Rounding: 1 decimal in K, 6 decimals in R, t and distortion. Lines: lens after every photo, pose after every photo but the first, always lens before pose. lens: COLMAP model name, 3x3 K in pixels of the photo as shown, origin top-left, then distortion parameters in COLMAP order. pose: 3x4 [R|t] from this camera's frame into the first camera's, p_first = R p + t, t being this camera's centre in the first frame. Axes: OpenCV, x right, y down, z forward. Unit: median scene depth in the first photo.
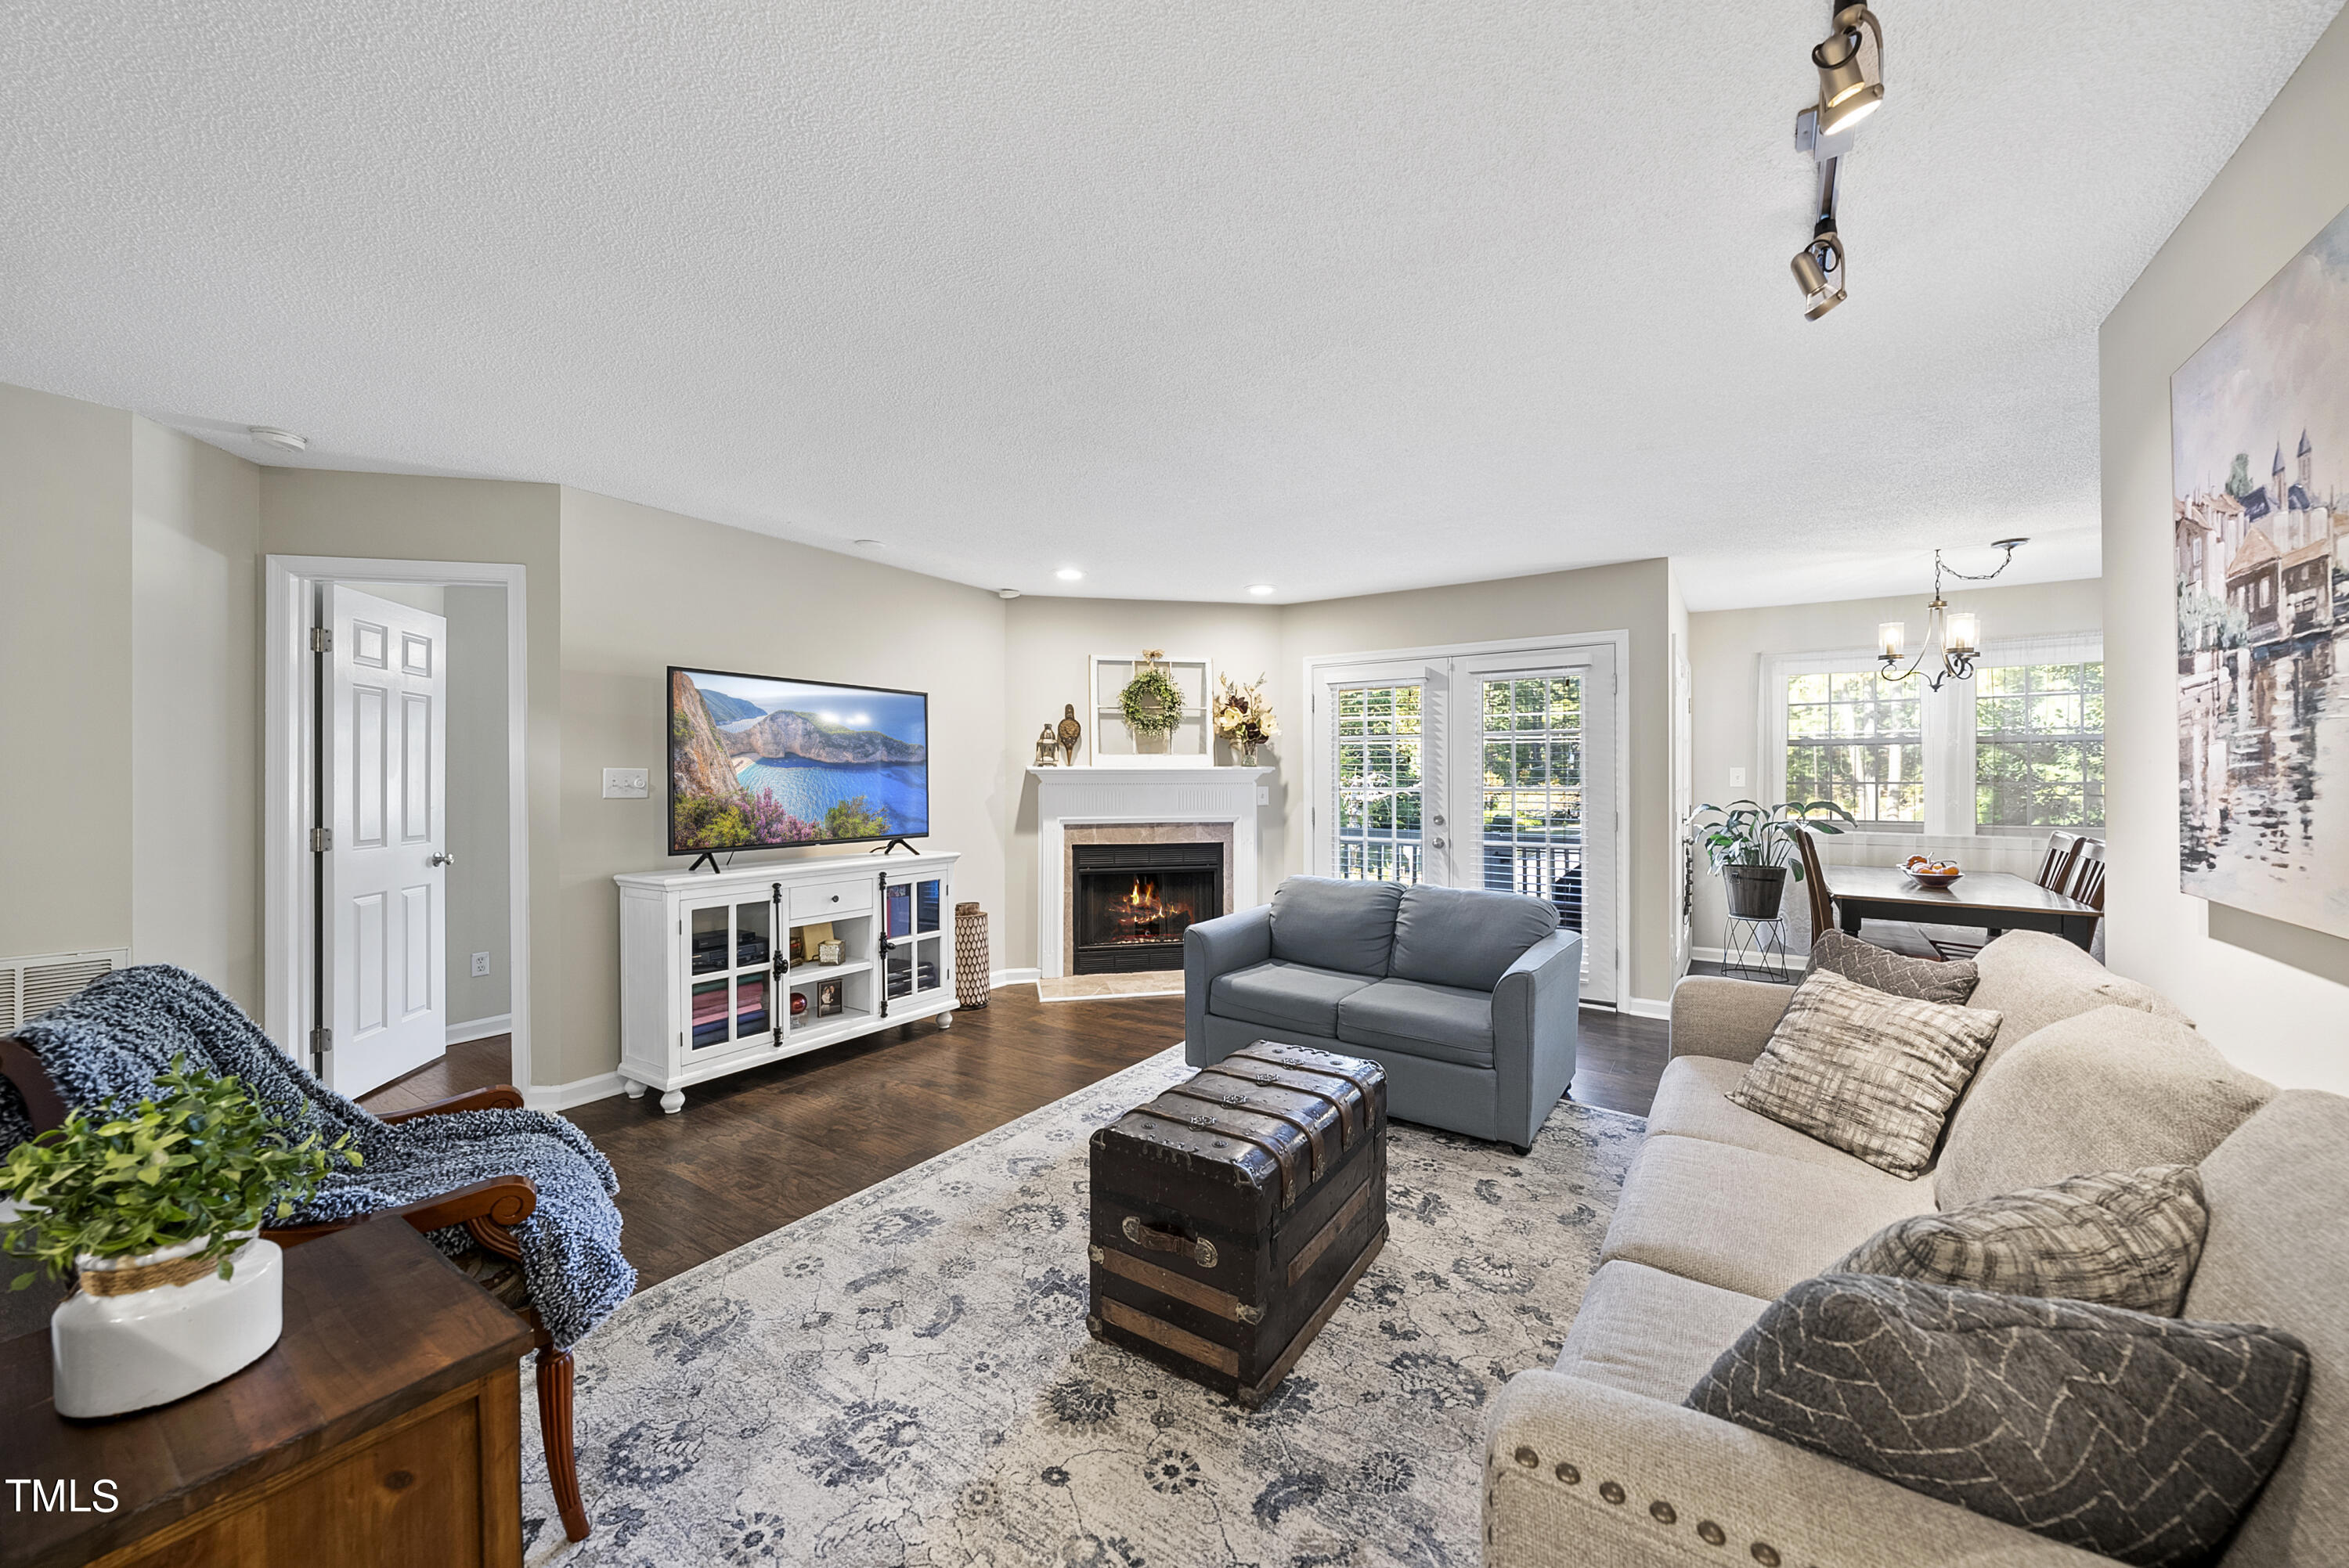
lens RADIAL K [[864.5, 0, 1183.0], [0, 864.5, 779.2], [0, 0, 1]] dist [-0.000894, 0.001595]
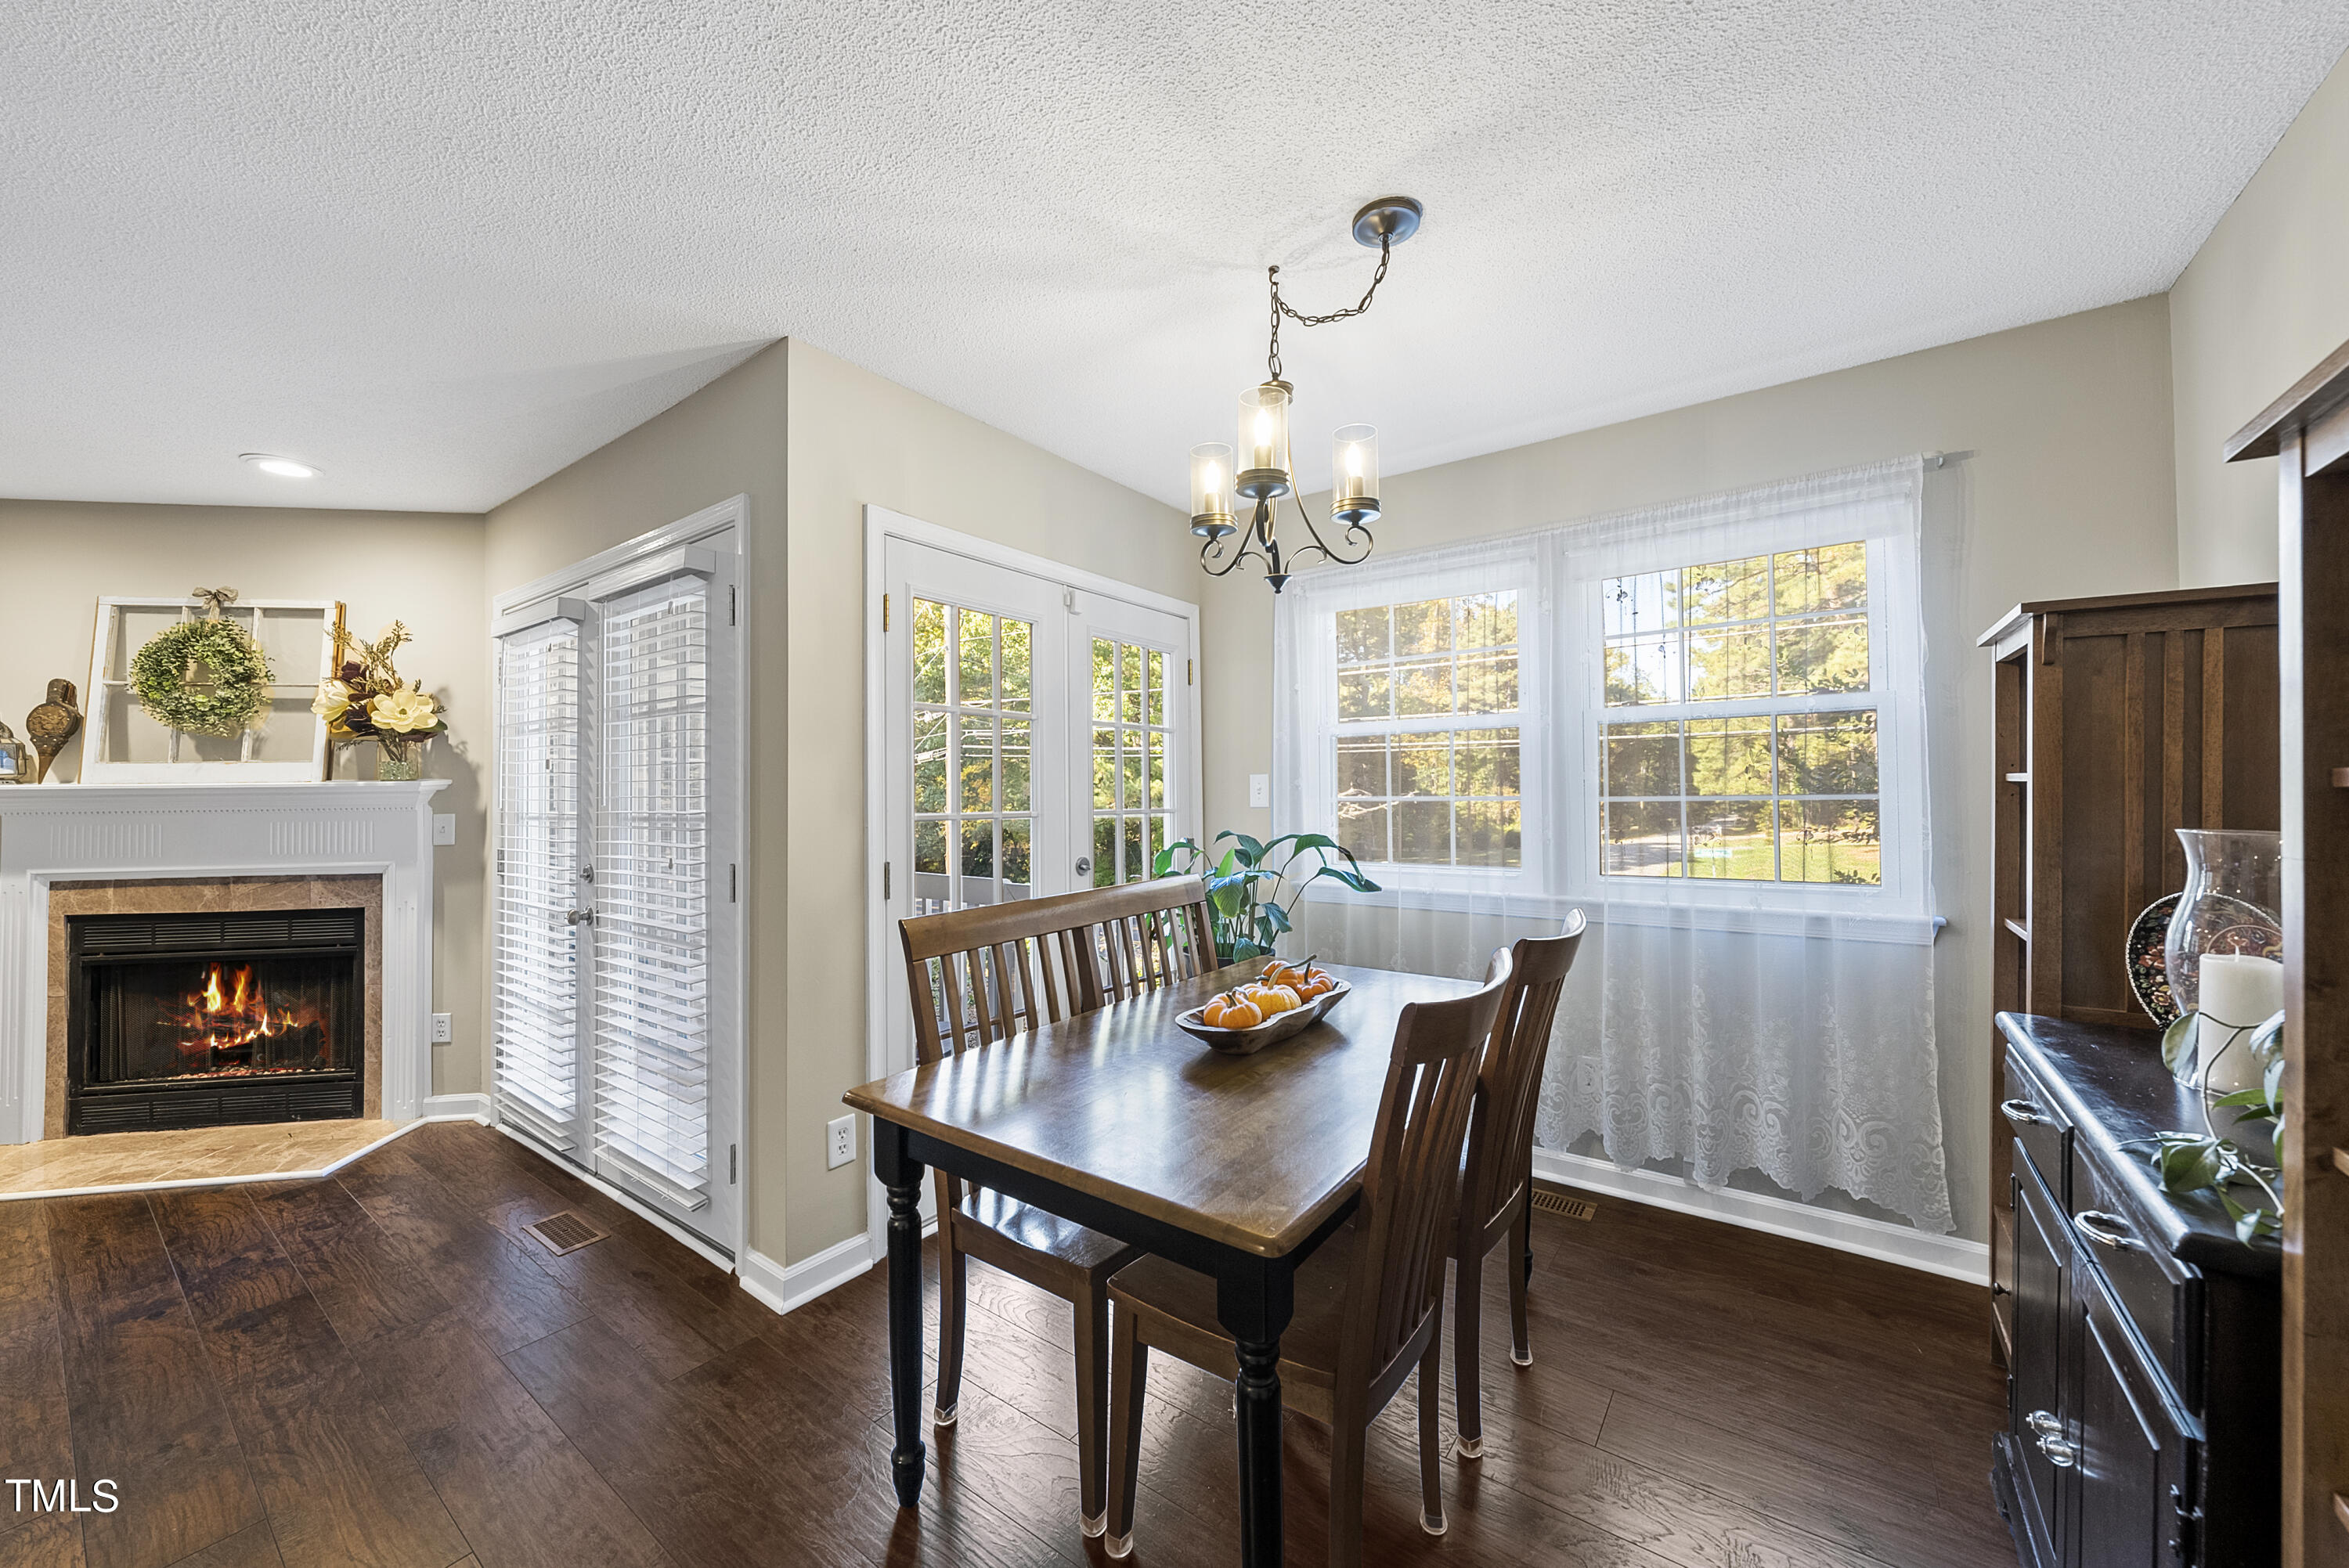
lens RADIAL K [[857.0, 0, 1174.5], [0, 857.0, 784.0], [0, 0, 1]] dist [-0.001676, 0.000224]
pose [[0.999011, -0.008243, -0.043686, 0.849084], [0.007484, 0.999819, -0.017516, 0.001973], [0.043822, 0.017171, 0.998892, 0.574335]]
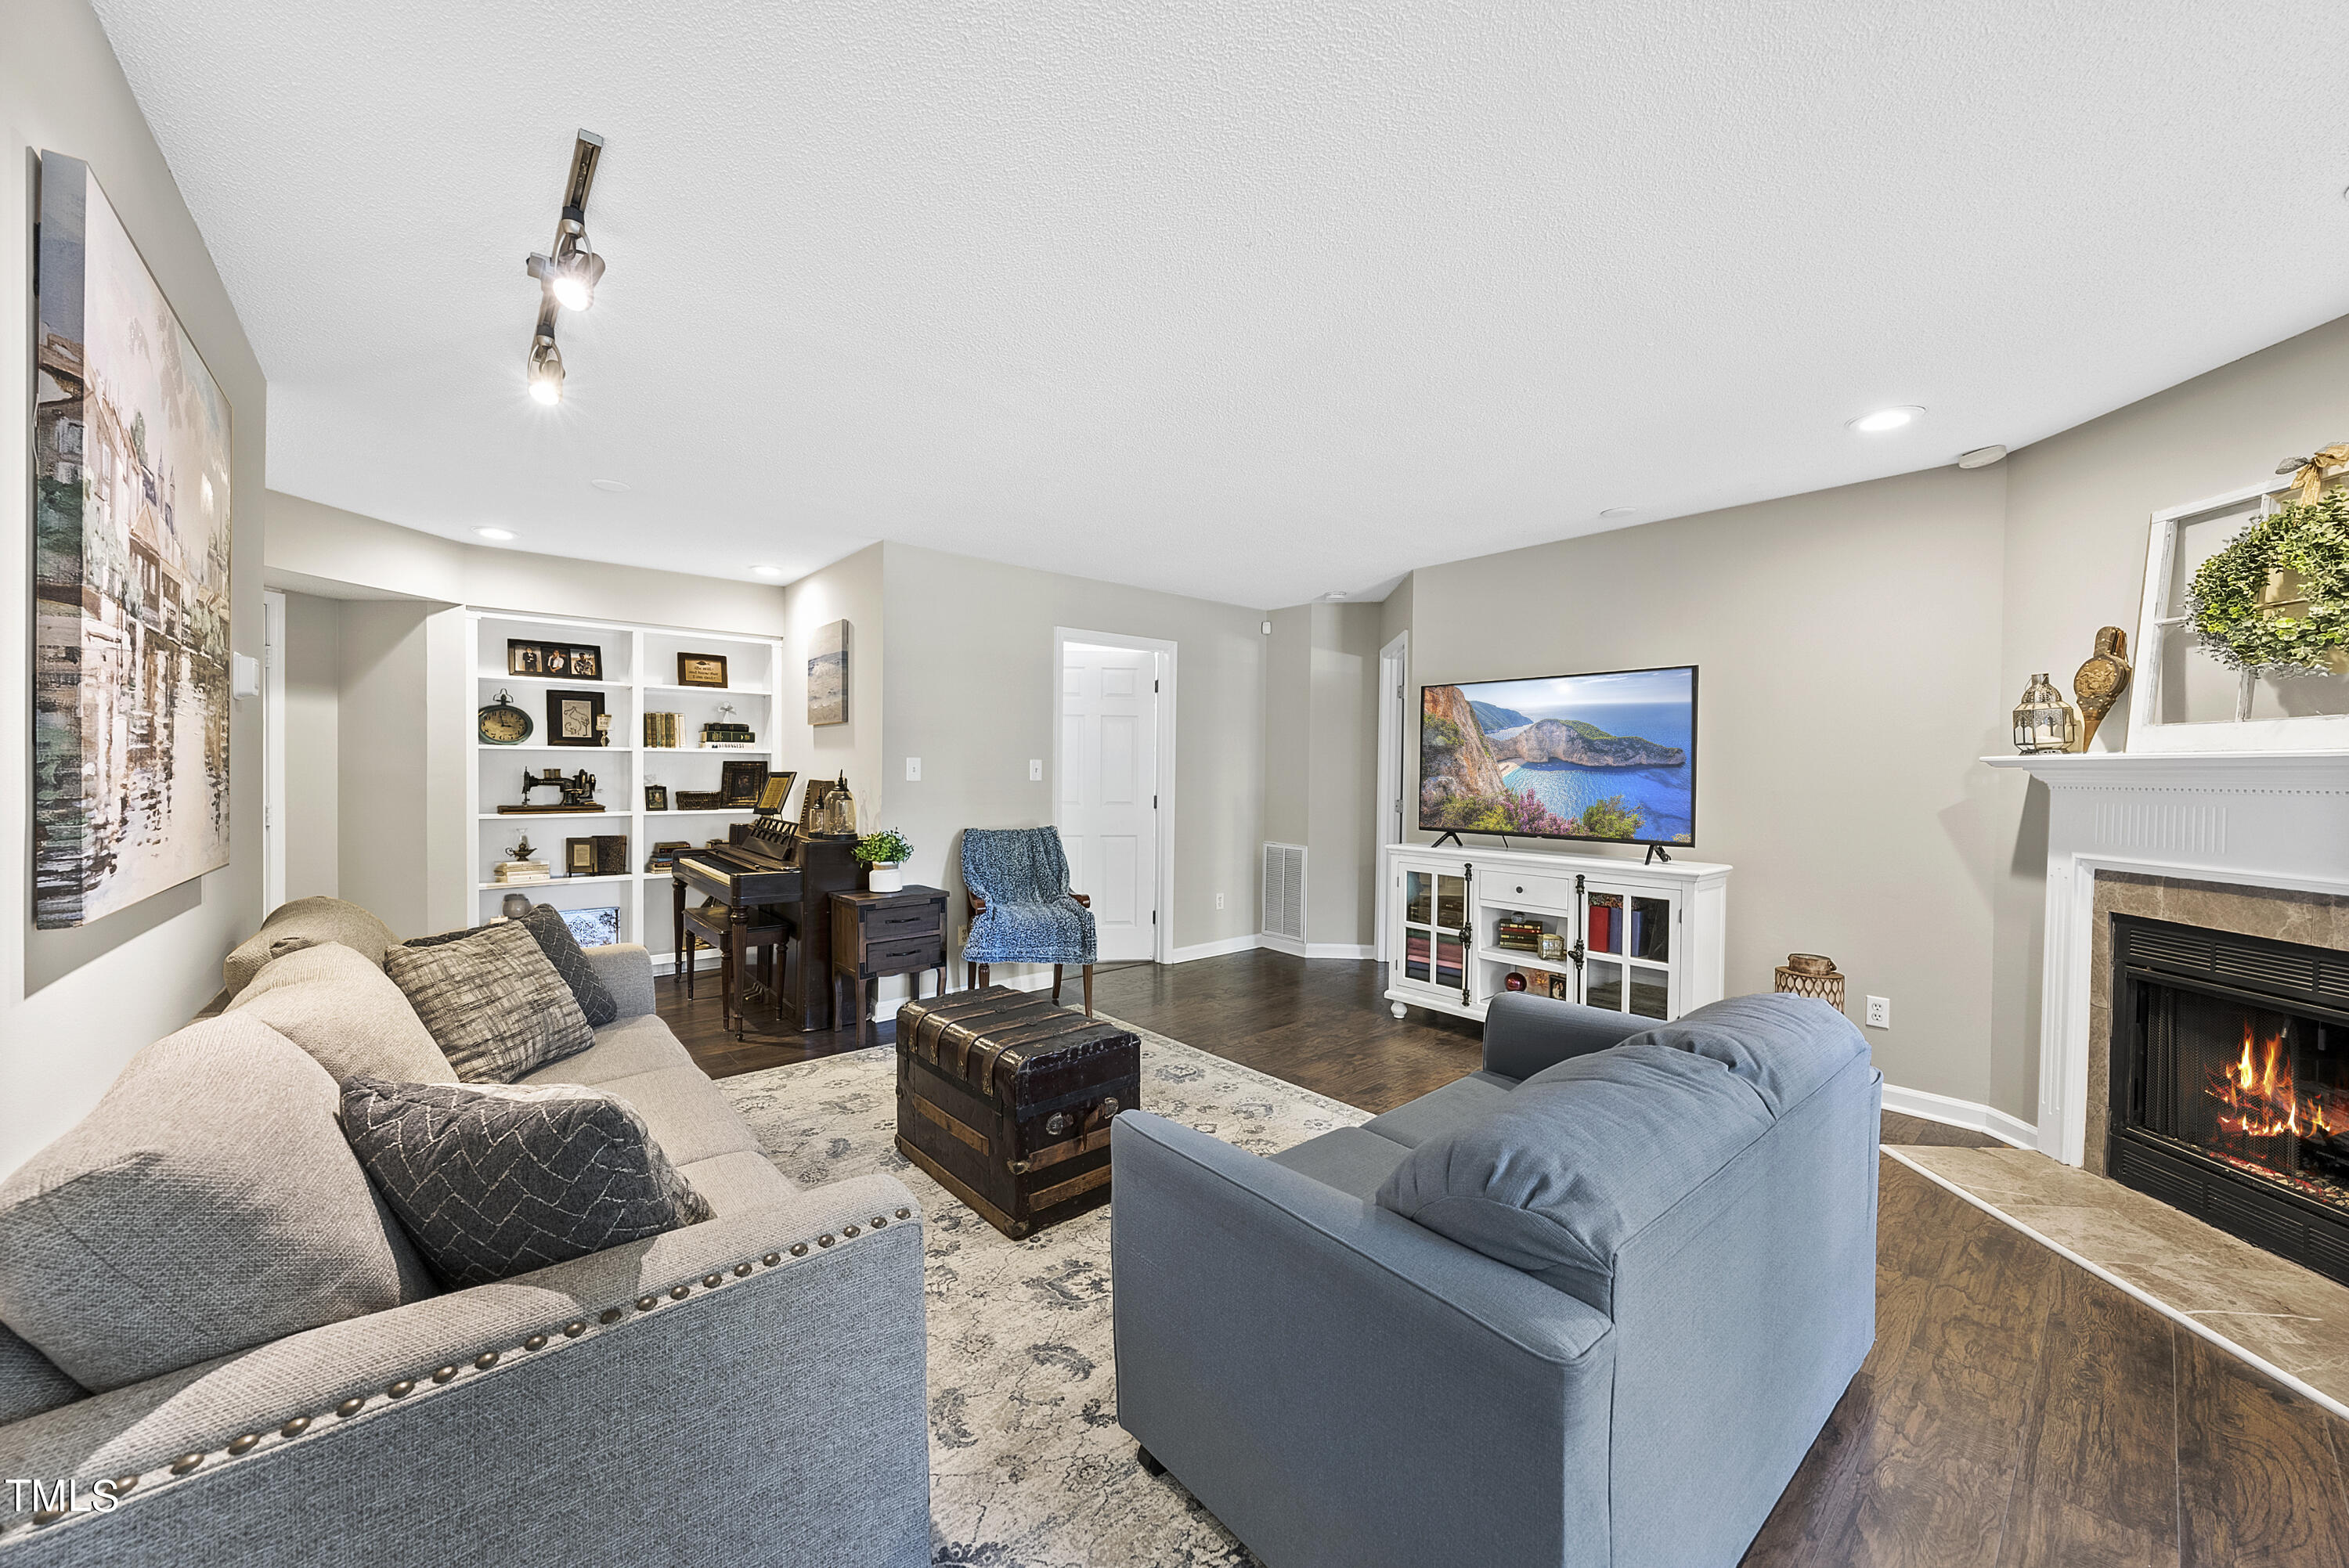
lens RADIAL K [[857.0, 0, 1174.5], [0, 857.0, 784.0], [0, 0, 1]] dist [-0.001676, 0.000224]
pose [[-0.265805, 0.014294, -0.963921, 0.620282], [-0.009321, 0.999805, 0.017396, -0.000796], [0.963982, 0.013608, -0.265620, 0.793270]]
